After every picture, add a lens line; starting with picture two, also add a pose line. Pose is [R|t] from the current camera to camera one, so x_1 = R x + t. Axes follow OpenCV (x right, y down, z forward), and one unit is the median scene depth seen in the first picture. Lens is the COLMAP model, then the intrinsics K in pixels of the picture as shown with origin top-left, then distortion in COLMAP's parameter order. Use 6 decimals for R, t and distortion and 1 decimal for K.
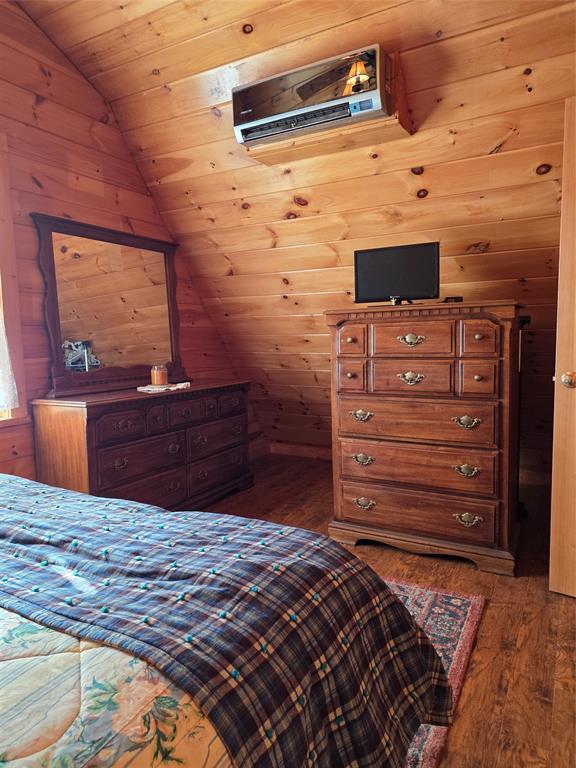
lens RADIAL K [[507.9, 0, 288.0], [0, 507.9, 384.0], [0, 0, 1]] dist [0.075069, -0.052861]
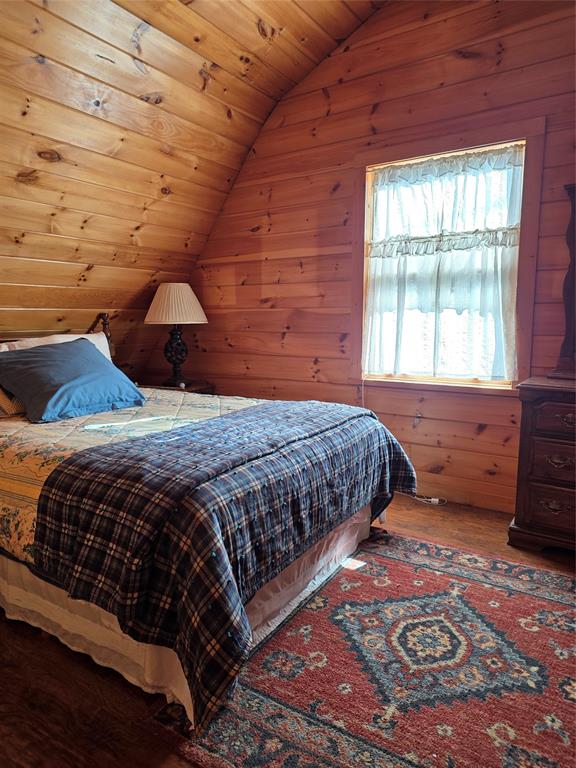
lens RADIAL K [[508.9, 0, 284.0], [0, 508.9, 389.6], [0, 0, 1]] dist [0.094620, -0.106766]
pose [[-0.072159, 0.155335, -0.985223, 0.760942], [-0.090115, 0.982742, 0.161544, -0.088532], [0.993314, 0.100440, -0.056916, 0.772116]]
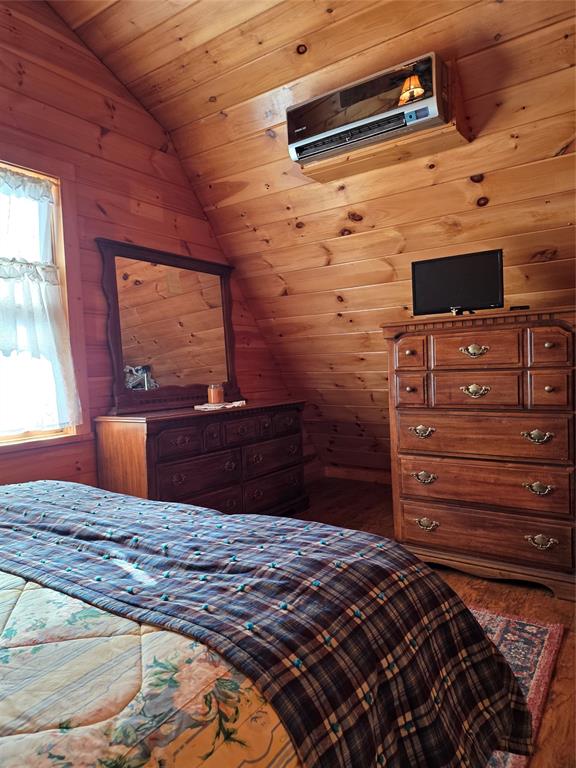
lens RADIAL K [[515.7, 0, 292.9], [0, 515.7, 386.7], [0, 0, 1]] dist [0.065656, -0.038790]
pose [[0.995203, -0.010937, -0.097222, -0.002353], [0.007244, 0.999242, -0.038250, 0.017224], [0.097567, 0.037363, 0.994527, 0.004182]]
